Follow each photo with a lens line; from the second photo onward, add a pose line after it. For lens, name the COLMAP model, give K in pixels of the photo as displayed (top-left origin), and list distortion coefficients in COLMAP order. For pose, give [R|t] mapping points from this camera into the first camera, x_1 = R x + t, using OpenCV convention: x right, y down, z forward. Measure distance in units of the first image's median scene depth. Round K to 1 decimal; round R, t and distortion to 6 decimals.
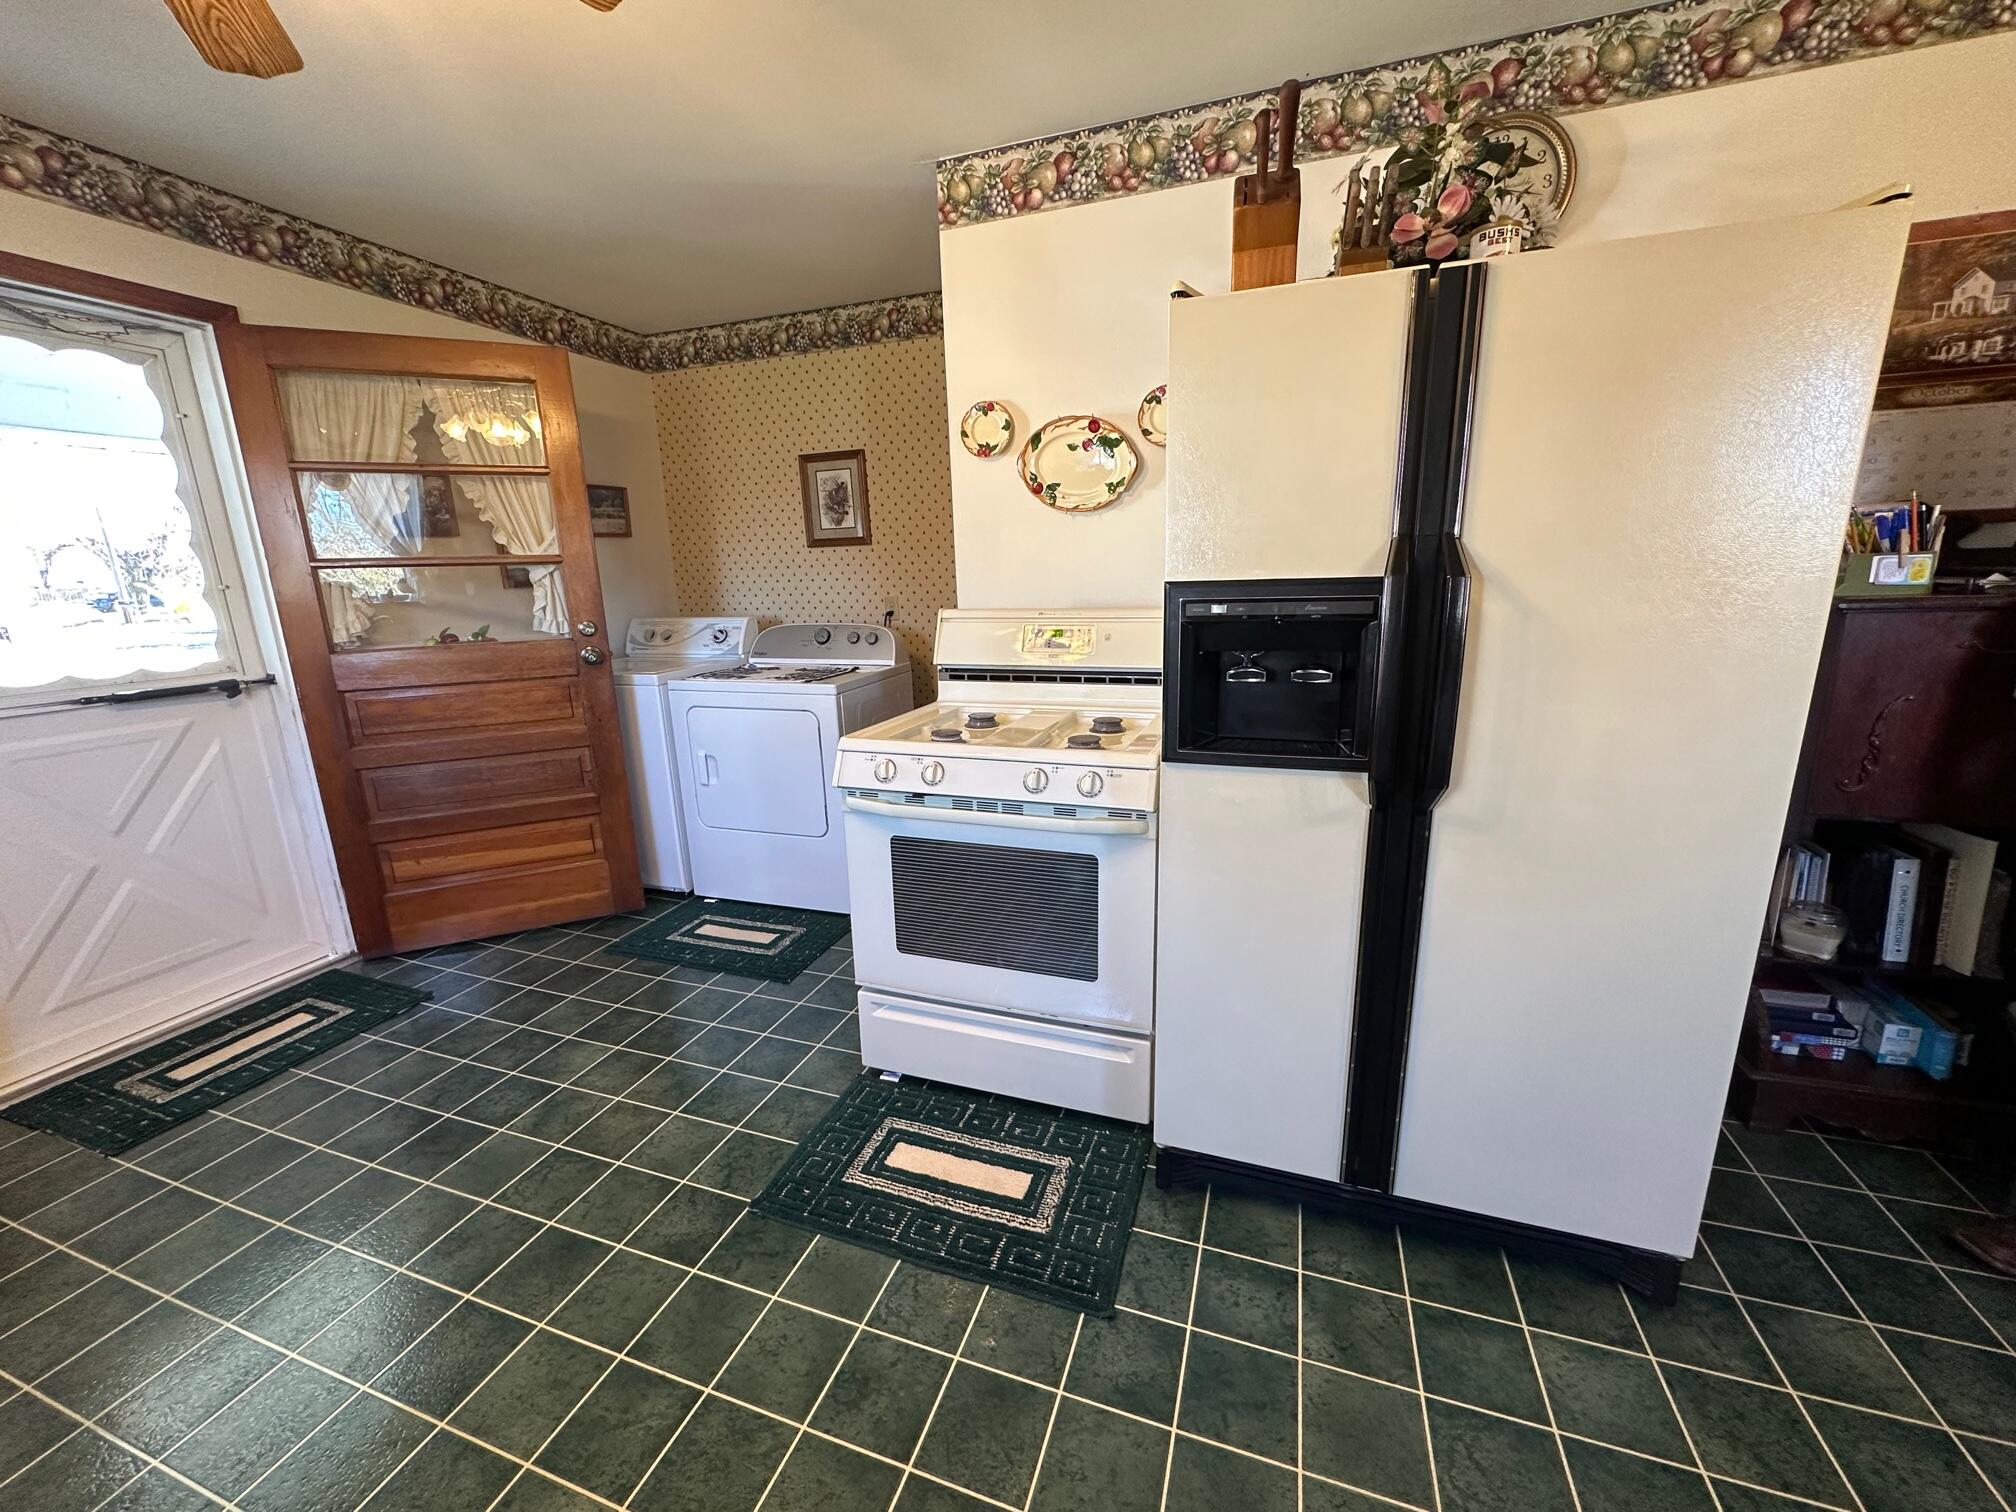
lens RADIAL K [[799.5, 0, 1012.6], [0, 799.5, 759.8], [0, 0, 1]] dist [-0.002670, 0.000659]
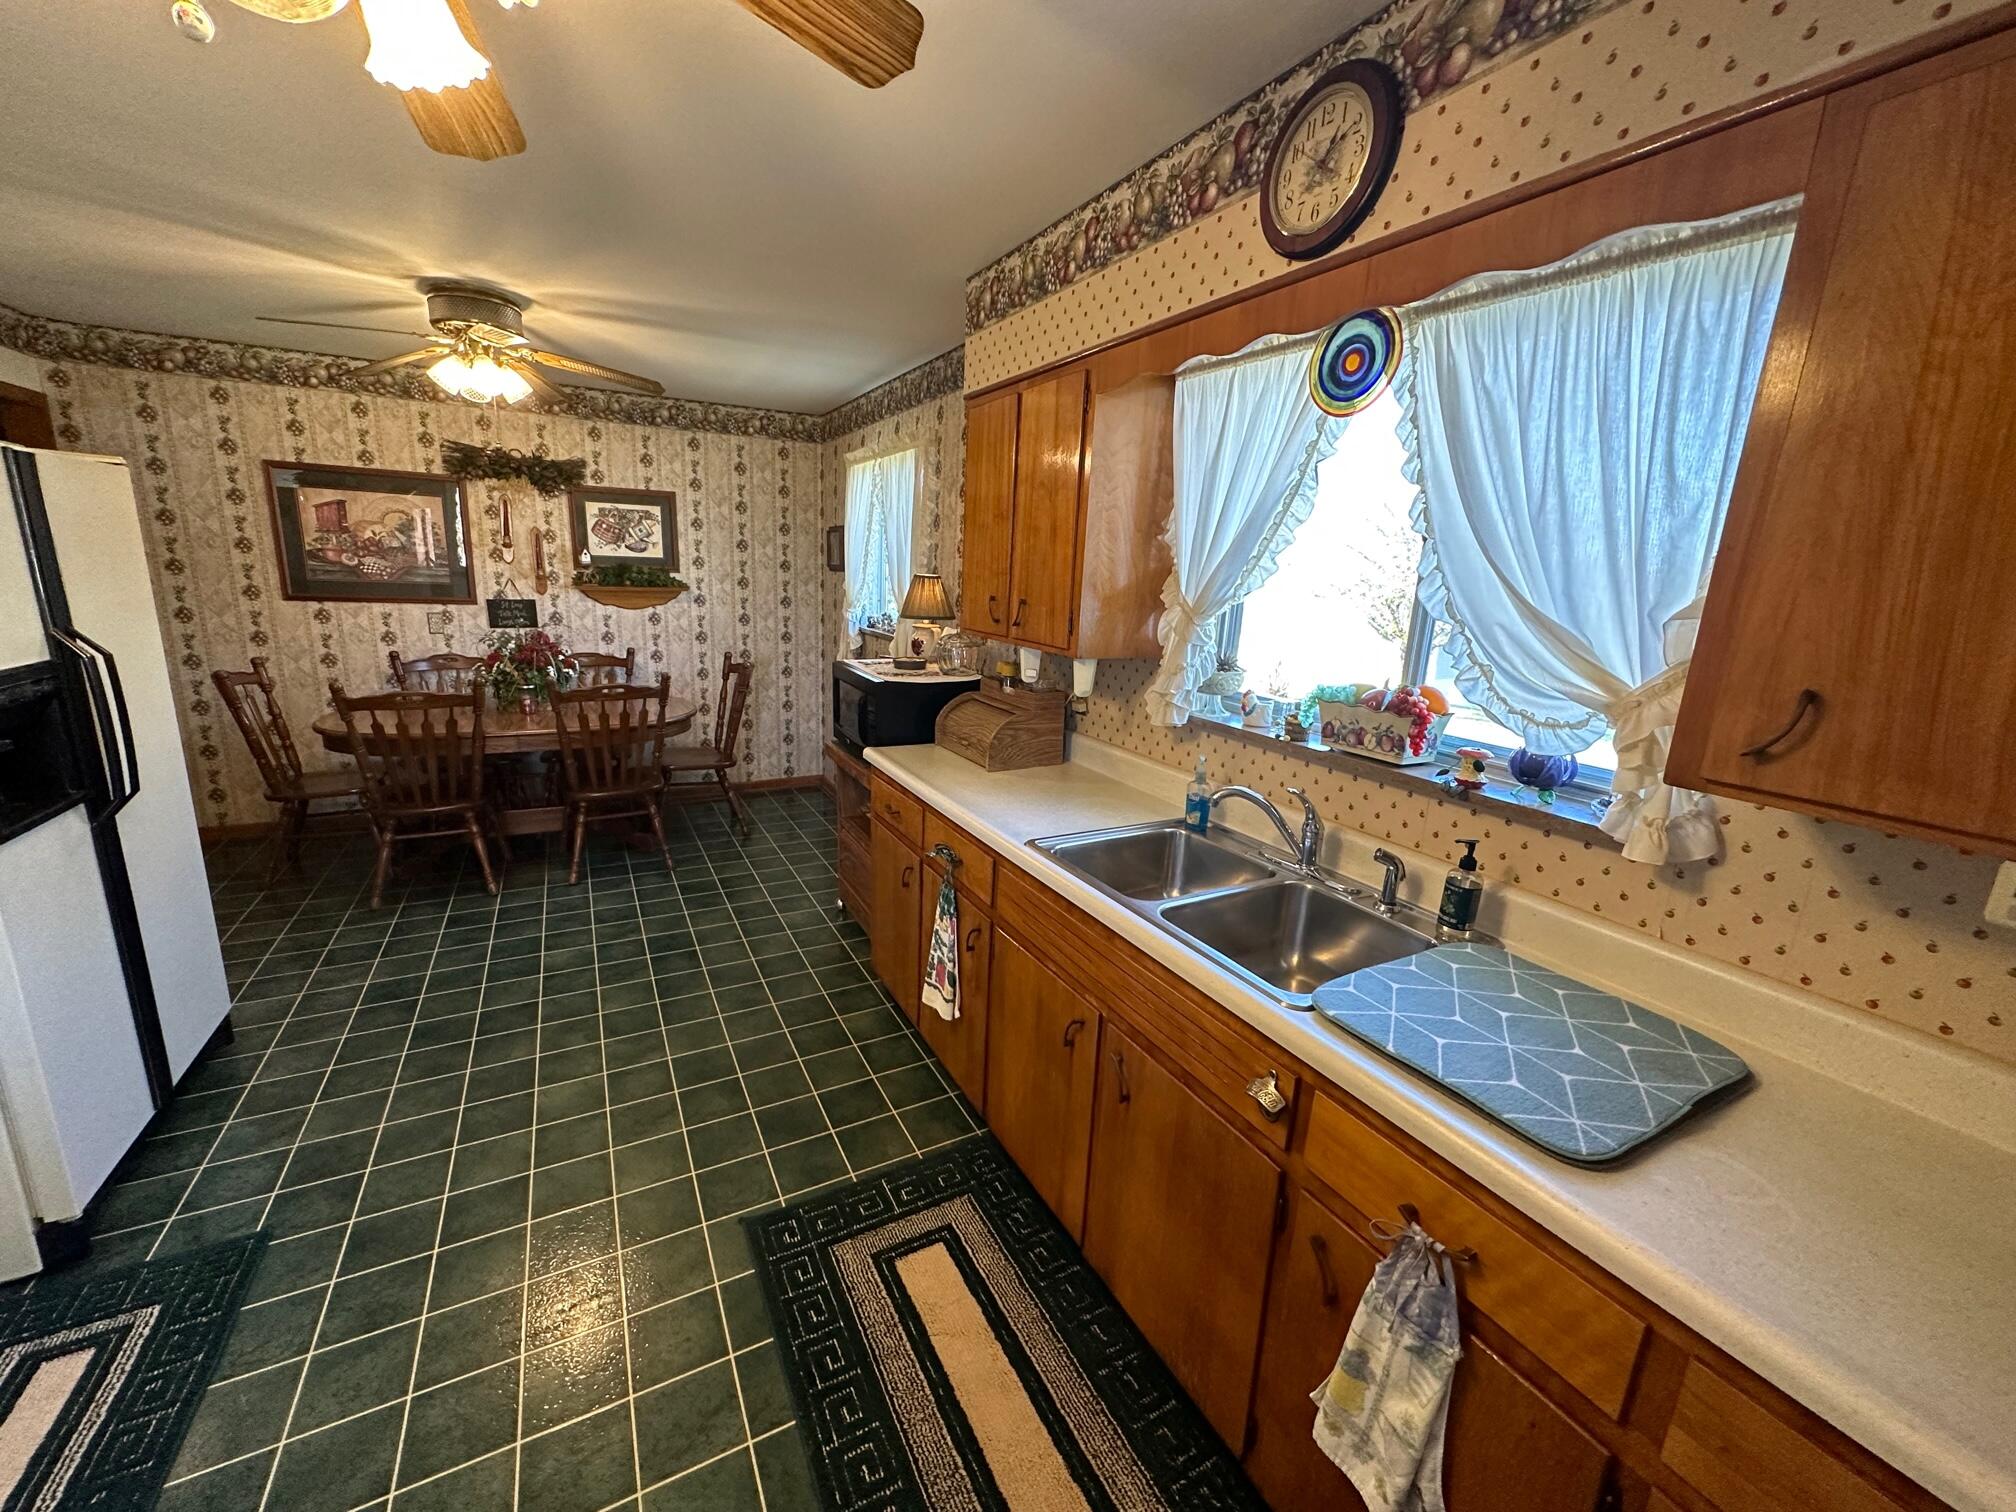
lens RADIAL K [[799.5, 0, 1005.5], [0, 799.5, 759.3], [0, 0, 1]] dist [-0.002670, 0.000659]
pose [[-0.742576, -0.160983, 0.650127, -1.038085], [0.130897, 0.917083, 0.376597, -0.231516], [-0.656846, 0.364751, -0.659931, 0.557979]]
